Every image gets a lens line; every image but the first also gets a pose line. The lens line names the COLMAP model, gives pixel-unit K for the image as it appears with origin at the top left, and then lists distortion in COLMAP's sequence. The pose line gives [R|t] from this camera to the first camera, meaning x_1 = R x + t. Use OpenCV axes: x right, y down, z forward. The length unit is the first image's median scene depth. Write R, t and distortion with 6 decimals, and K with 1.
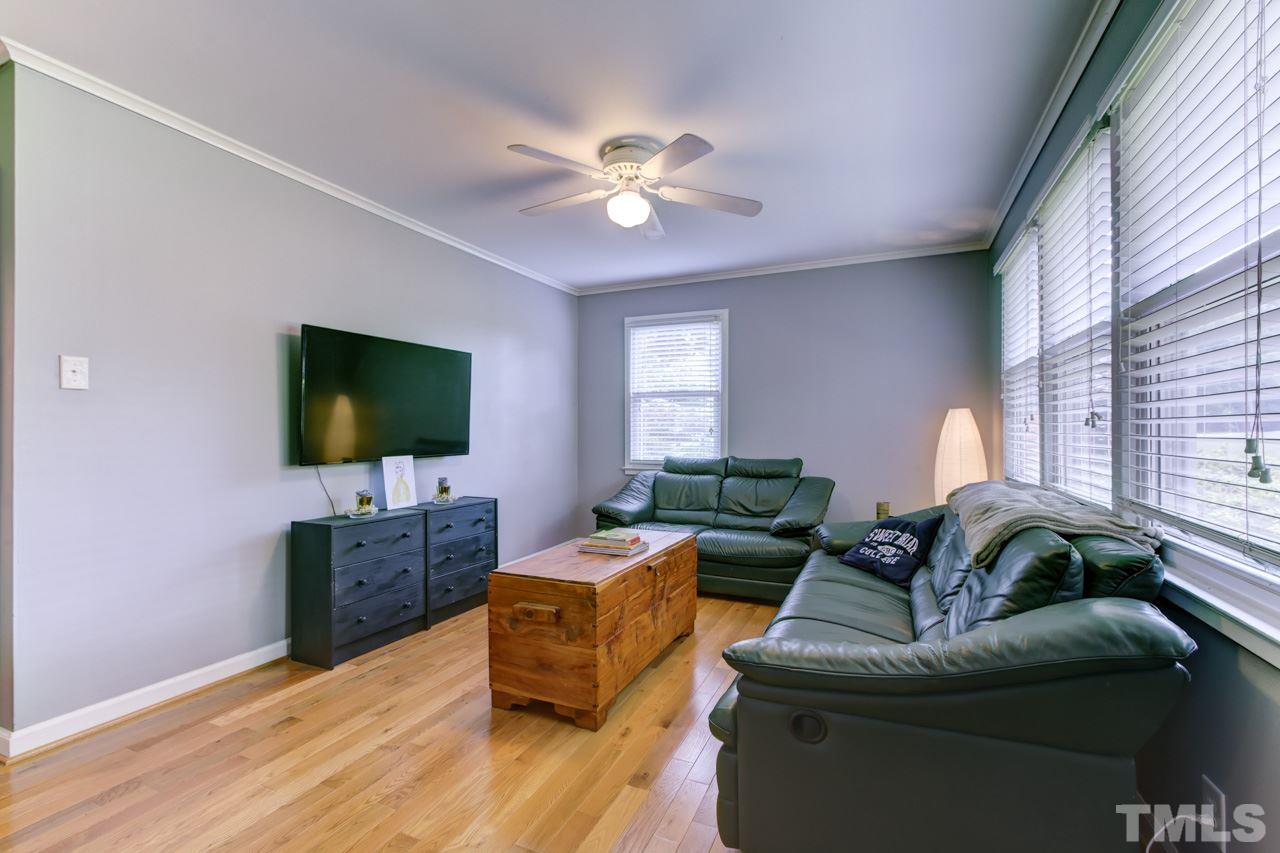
lens RADIAL K [[566.3, 0, 638.4], [0, 566.3, 430.6], [0, 0, 1]] dist [-0.015170, 0.011805]
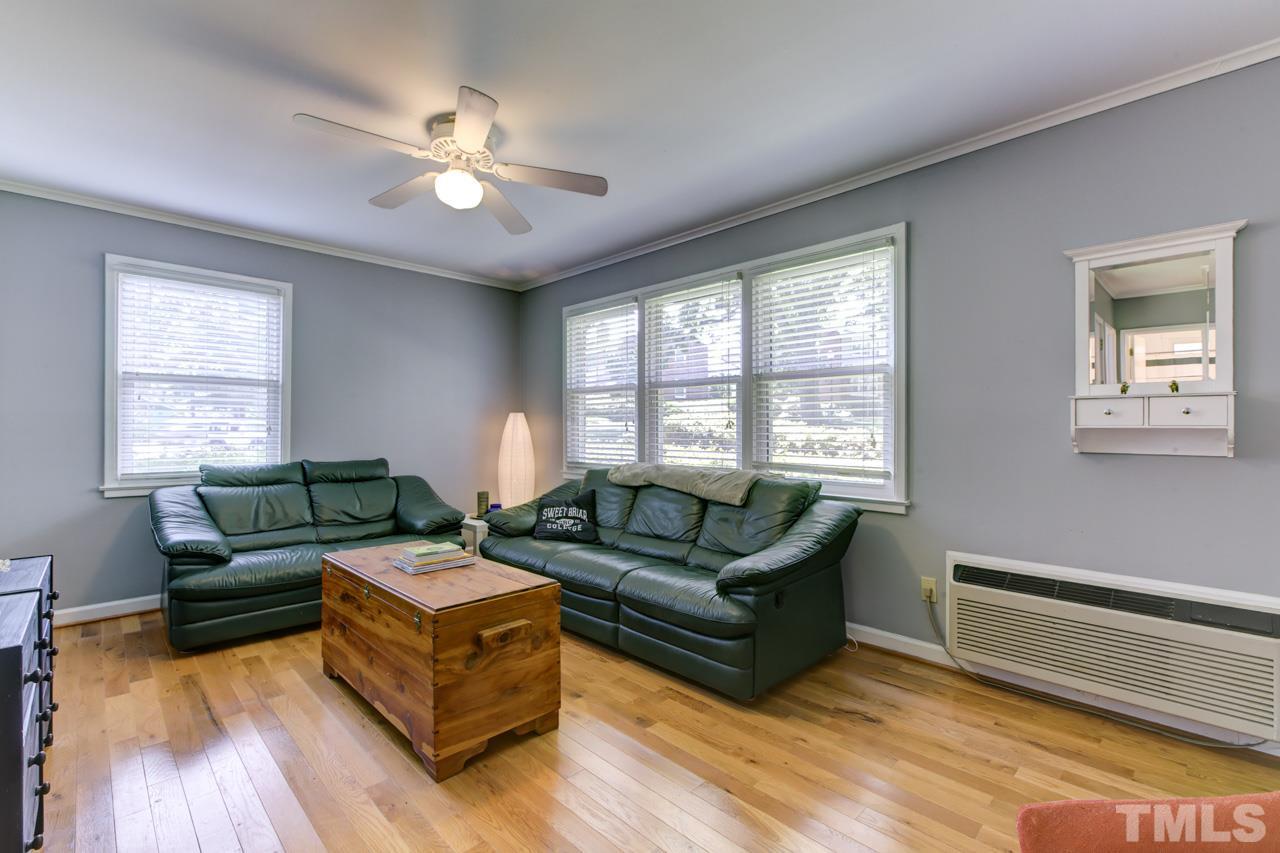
lens RADIAL K [[566.3, 0, 638.4], [0, 566.3, 430.6], [0, 0, 1]] dist [-0.015170, 0.011805]
pose [[0.362648, 0.001242, 0.931925, -0.578138], [-0.001282, 0.999999, -0.000833, 0.001418], [-0.931925, -0.000892, 0.362649, 0.299209]]
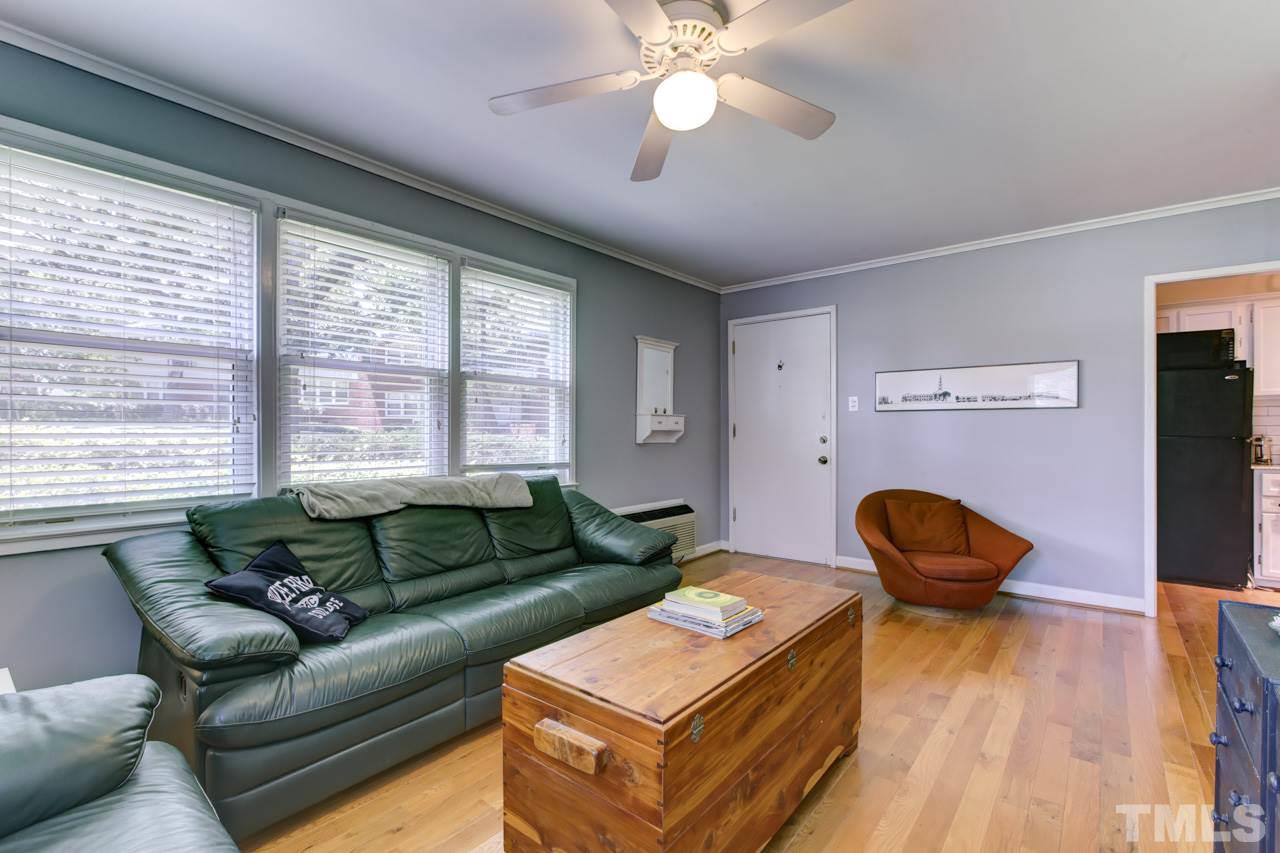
lens RADIAL K [[574.7, 0, 640.0], [0, 574.7, 426.5], [0, 0, 1]] dist [0.000537, 0.001117]
pose [[-0.966899, 0.005517, 0.255100, -0.106950], [0.003548, 0.999960, -0.008179, 0.000224], [-0.255135, -0.007004, -0.966880, 1.264756]]
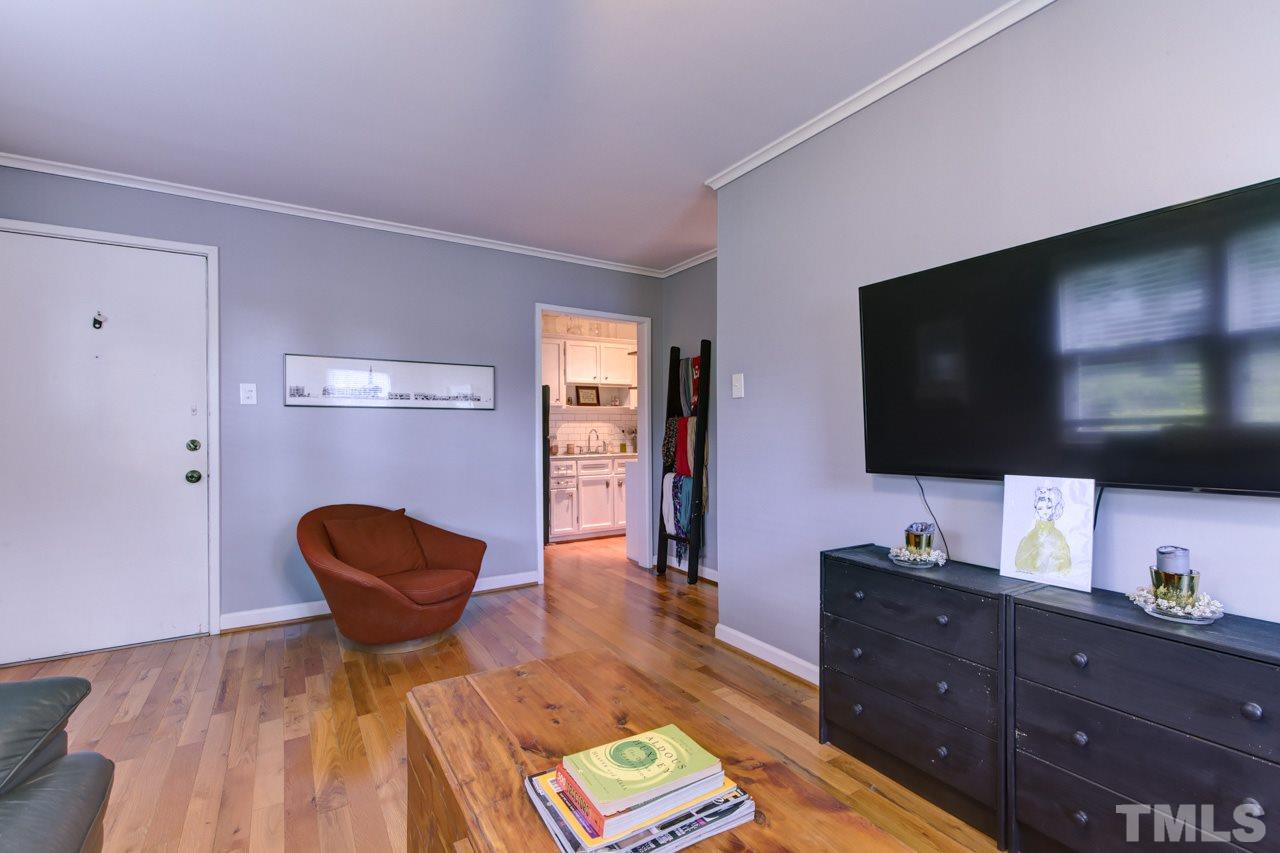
lens RADIAL K [[566.3, 0, 638.4], [0, 566.3, 430.6], [0, 0, 1]] dist [-0.015170, 0.011805]
pose [[-0.552913, 0.005667, -0.833220, 0.164093], [0.007081, 0.999973, 0.002102, 0.001287], [0.833209, -0.004738, -0.552938, 0.907605]]
